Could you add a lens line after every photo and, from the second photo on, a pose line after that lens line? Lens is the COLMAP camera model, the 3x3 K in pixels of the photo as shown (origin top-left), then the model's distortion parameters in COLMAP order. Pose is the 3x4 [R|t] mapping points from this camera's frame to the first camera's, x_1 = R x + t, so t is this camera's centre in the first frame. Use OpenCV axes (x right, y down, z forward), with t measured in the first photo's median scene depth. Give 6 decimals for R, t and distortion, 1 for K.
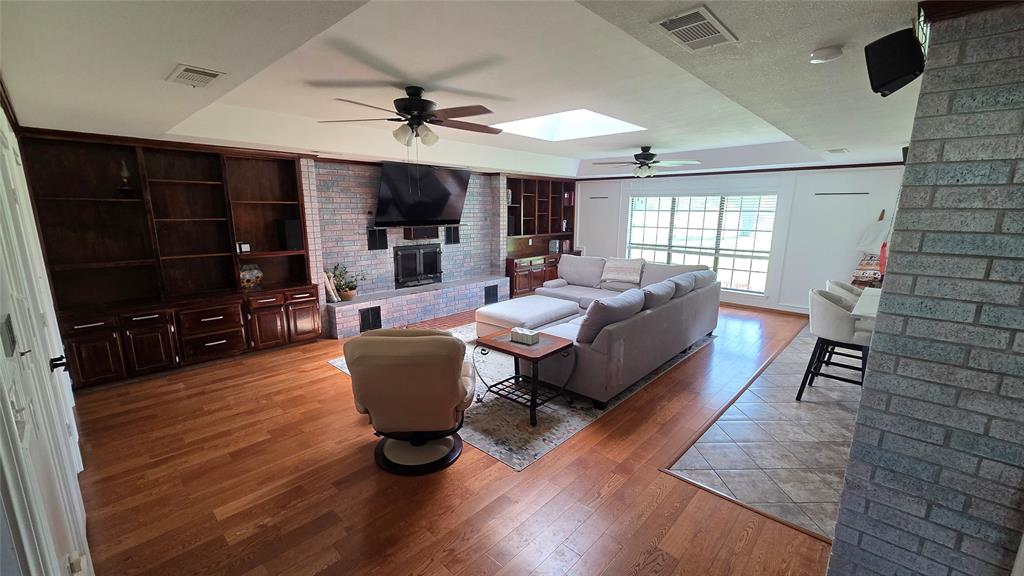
lens RADIAL K [[416.6, 0, 510.2], [0, 416.6, 294.6], [0, 0, 1]] dist [0.001804, -0.000635]
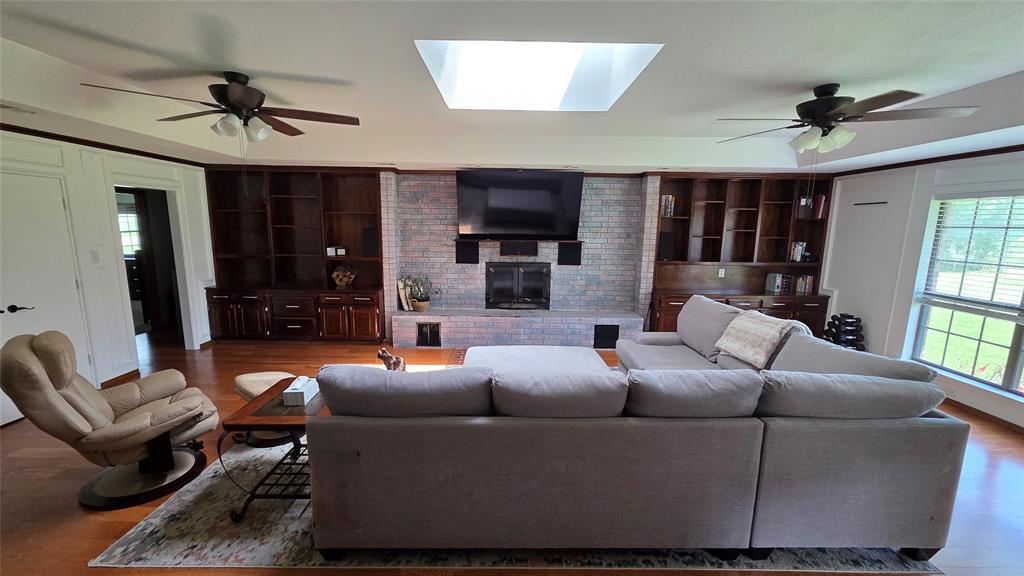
lens RADIAL K [[416.6, 0, 510.2], [0, 416.6, 294.6], [0, 0, 1]] dist [0.001804, -0.000635]
pose [[0.682940, 0.124402, -0.719803, 0.411155], [-0.159001, 0.987081, 0.019736, -0.070149], [0.712960, 0.100971, 0.693897, 0.409670]]
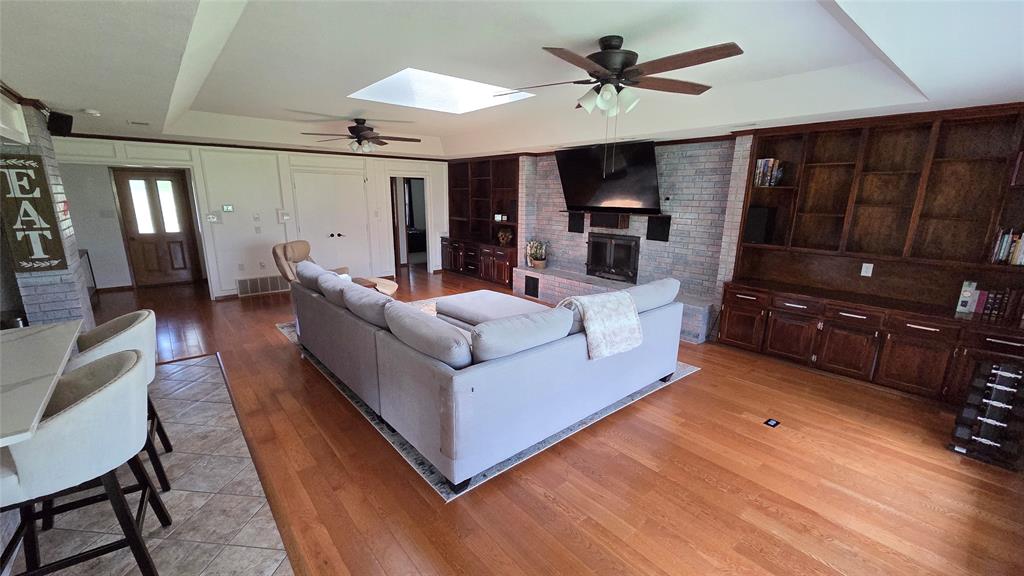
lens RADIAL K [[416.6, 0, 510.2], [0, 416.6, 294.6], [0, 0, 1]] dist [0.001804, -0.000635]
pose [[-0.121689, 0.225936, -0.966512, 0.728616], [-0.213373, 0.945028, 0.247779, -0.177724], [0.969363, 0.236379, -0.066791, 0.906789]]
